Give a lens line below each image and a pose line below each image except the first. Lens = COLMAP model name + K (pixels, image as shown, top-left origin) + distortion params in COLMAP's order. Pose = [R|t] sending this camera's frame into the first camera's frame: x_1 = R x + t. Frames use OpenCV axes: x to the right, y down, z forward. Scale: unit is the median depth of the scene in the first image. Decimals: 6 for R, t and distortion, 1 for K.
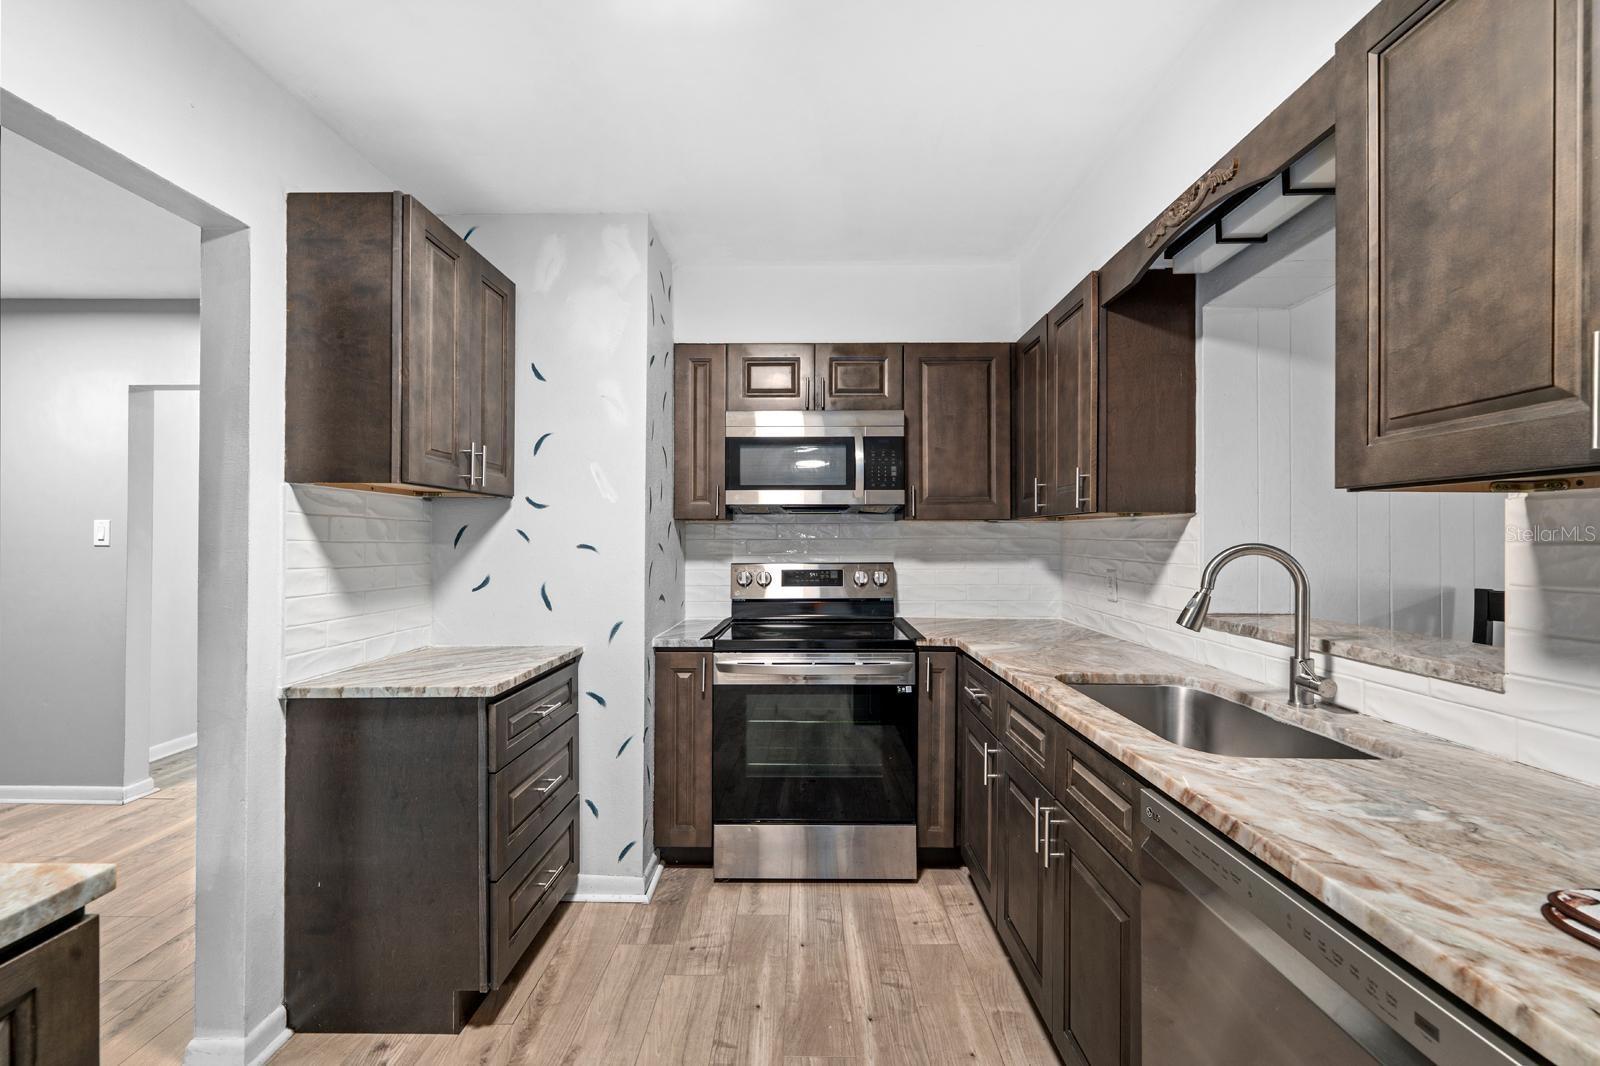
lens RADIAL K [[649.9, 0, 801.0], [0, 649.9, 530.3], [0, 0, 1]] dist [-0.000009, 0.000044]
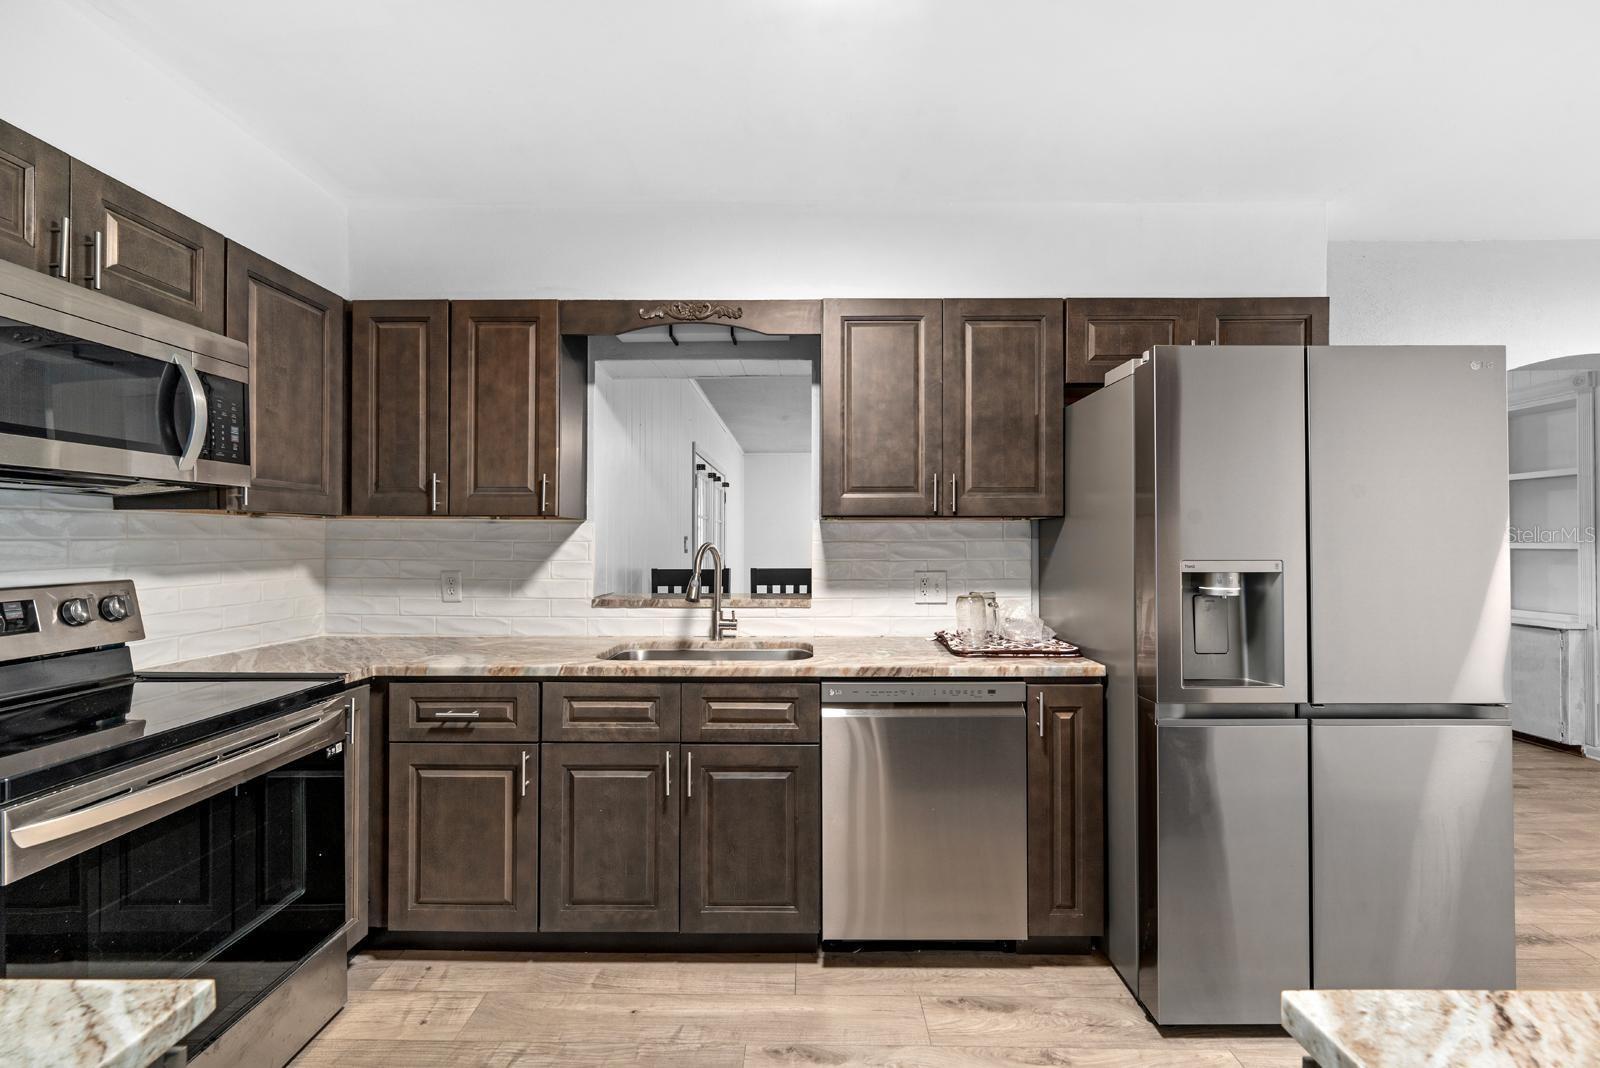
lens RADIAL K [[649.9, 0, 800.4], [0, 649.9, 535.4], [0, 0, 1]] dist [-0.000009, 0.000044]
pose [[-0.005698, 0.008363, 0.999949, -0.503195], [-0.013026, 0.999880, -0.008437, 0.007023], [-0.999899, -0.013074, -0.005589, 0.442083]]
